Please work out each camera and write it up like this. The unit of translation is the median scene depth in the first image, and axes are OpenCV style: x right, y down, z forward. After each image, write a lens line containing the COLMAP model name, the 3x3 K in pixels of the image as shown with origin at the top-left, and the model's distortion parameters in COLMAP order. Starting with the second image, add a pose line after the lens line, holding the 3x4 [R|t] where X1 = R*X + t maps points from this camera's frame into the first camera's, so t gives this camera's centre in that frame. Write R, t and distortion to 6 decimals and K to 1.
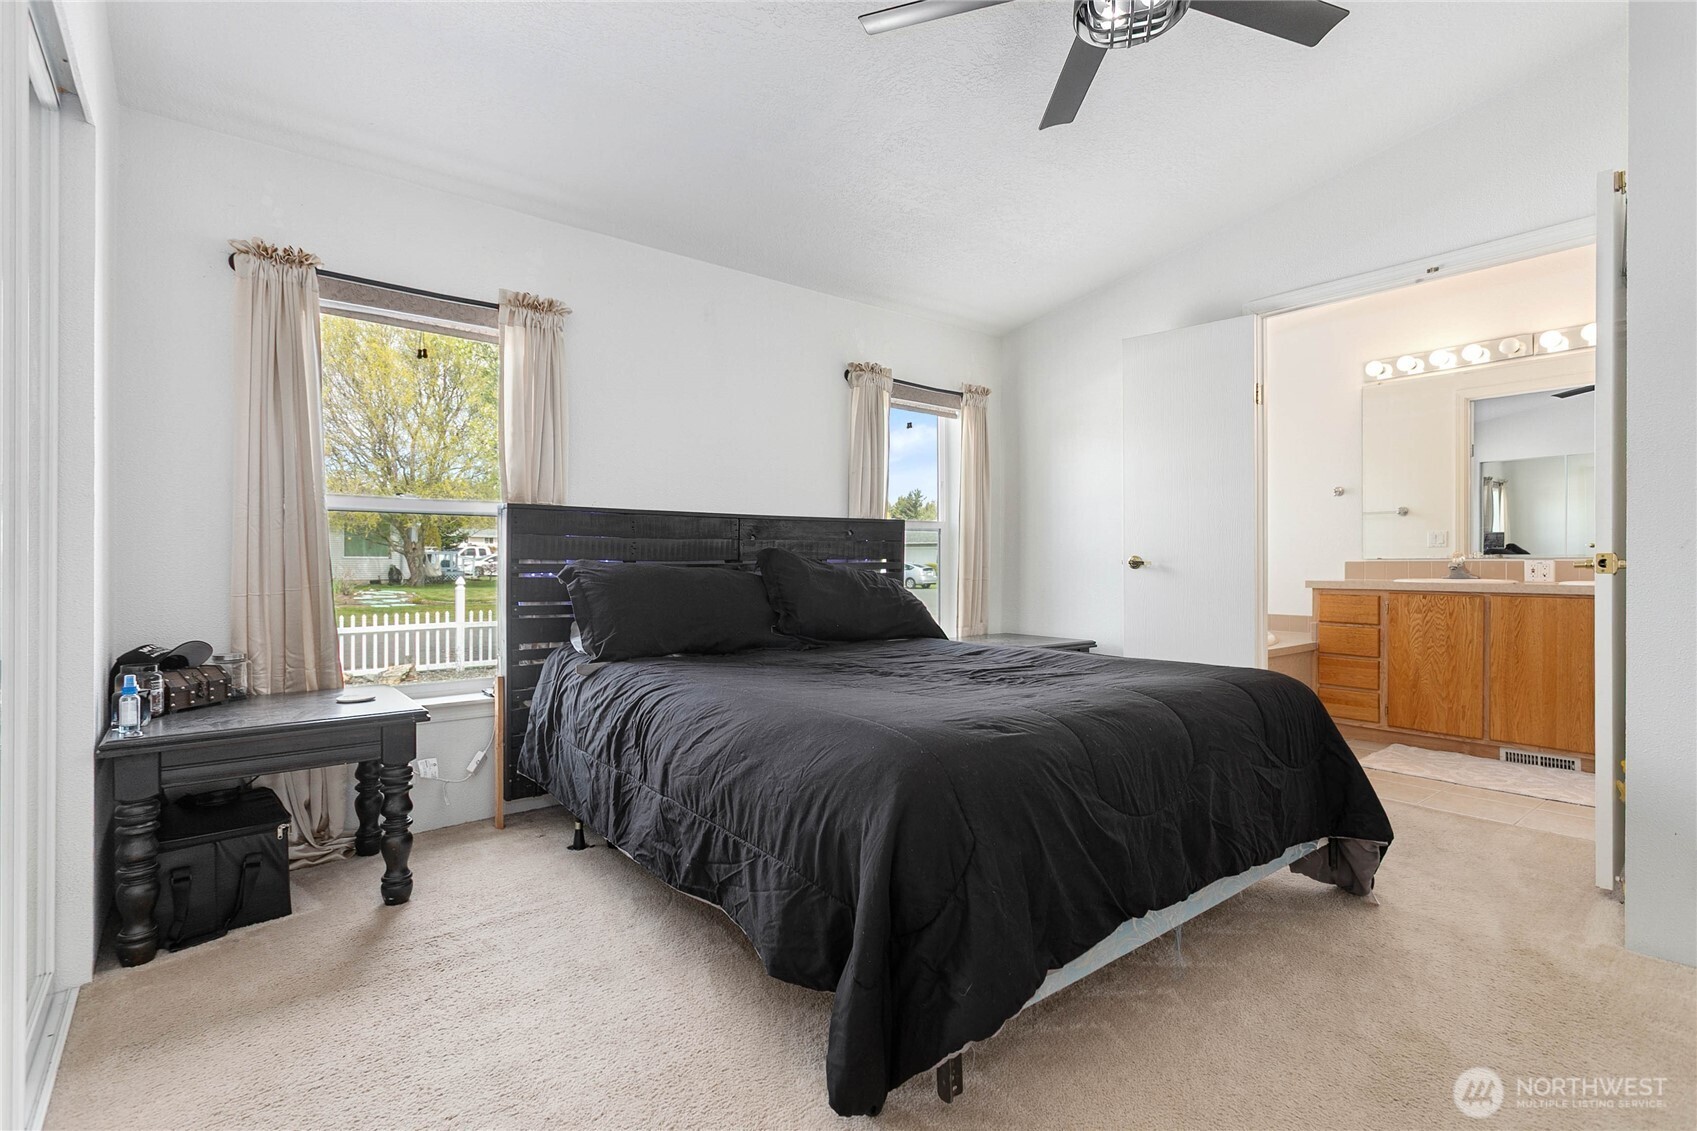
lens RADIAL K [[790.9, 0, 846.2], [0, 790.9, 569.0], [0, 0, 1]] dist [0.000848, 0.000377]
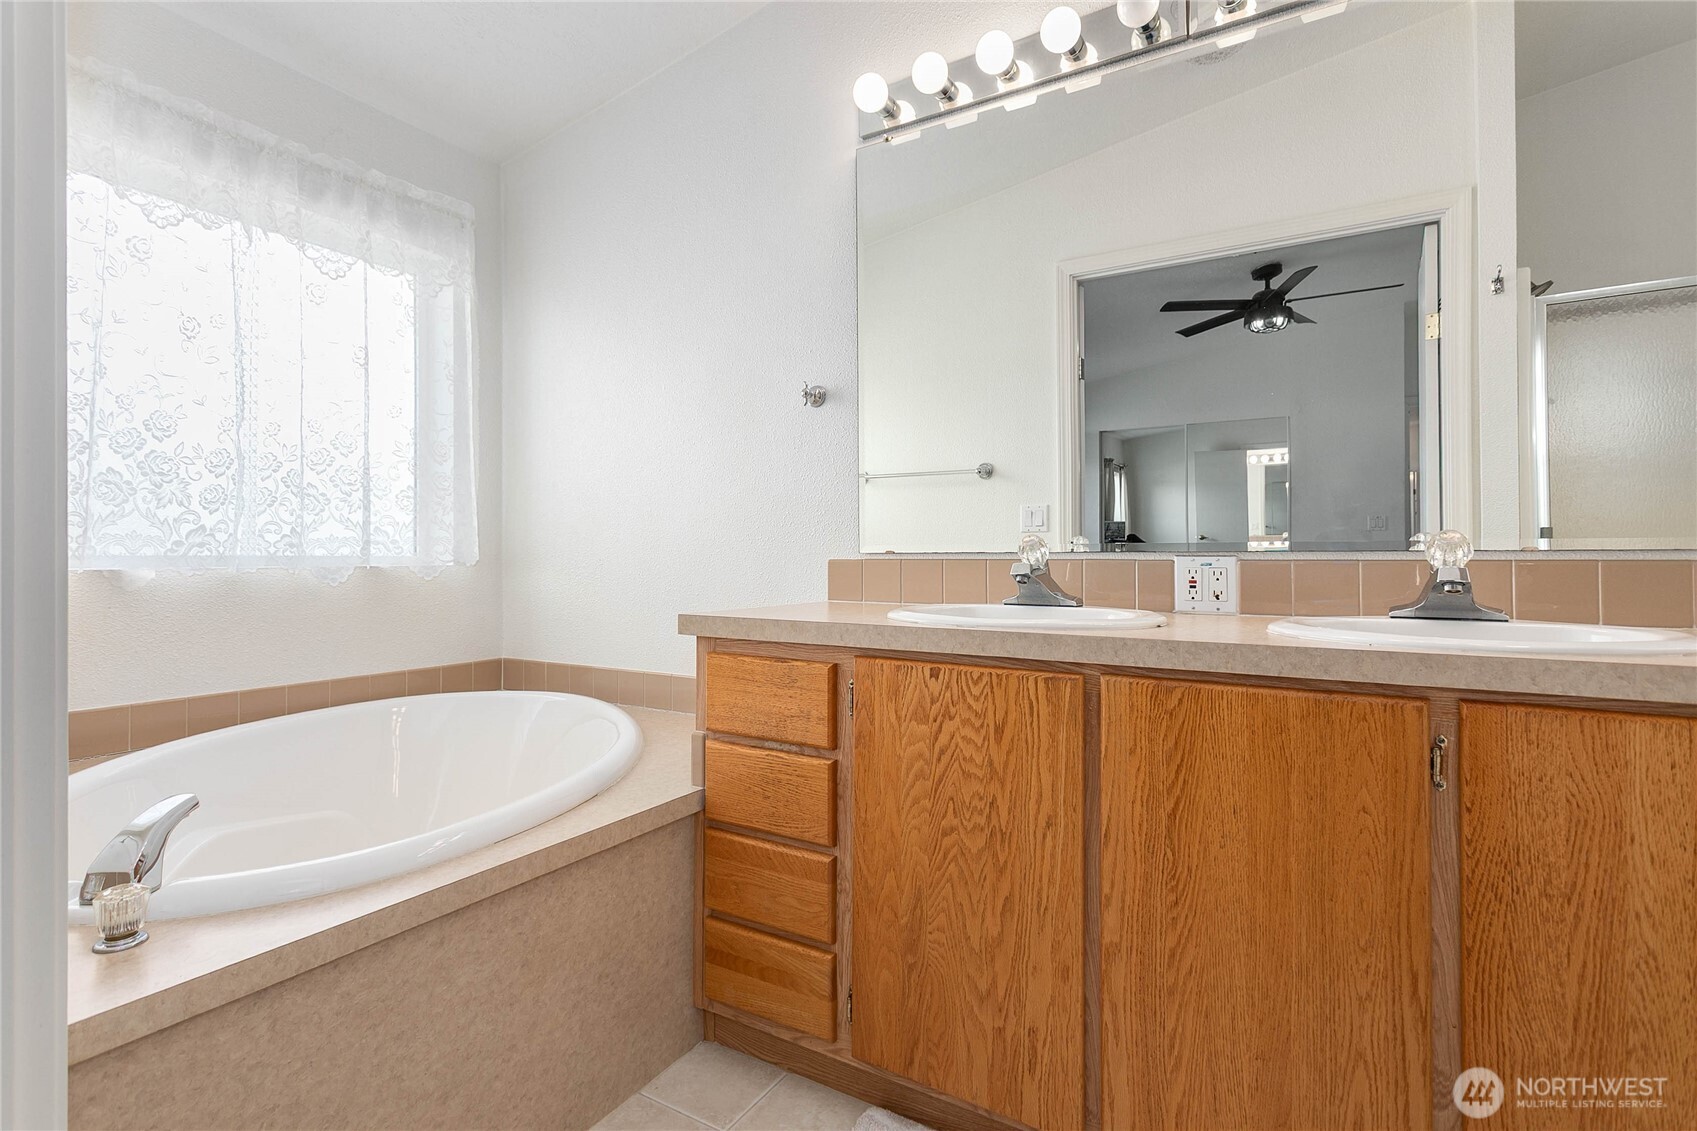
lens RADIAL K [[790.9, 0, 849.0], [0, 790.9, 557.8], [0, 0, 1]] dist [0.000848, 0.000377]
pose [[0.935780, -0.002367, 0.352576, 0.558323], [0.004183, 0.999982, -0.004389, -0.009383], [-0.352559, 0.005582, 0.935773, 0.678887]]
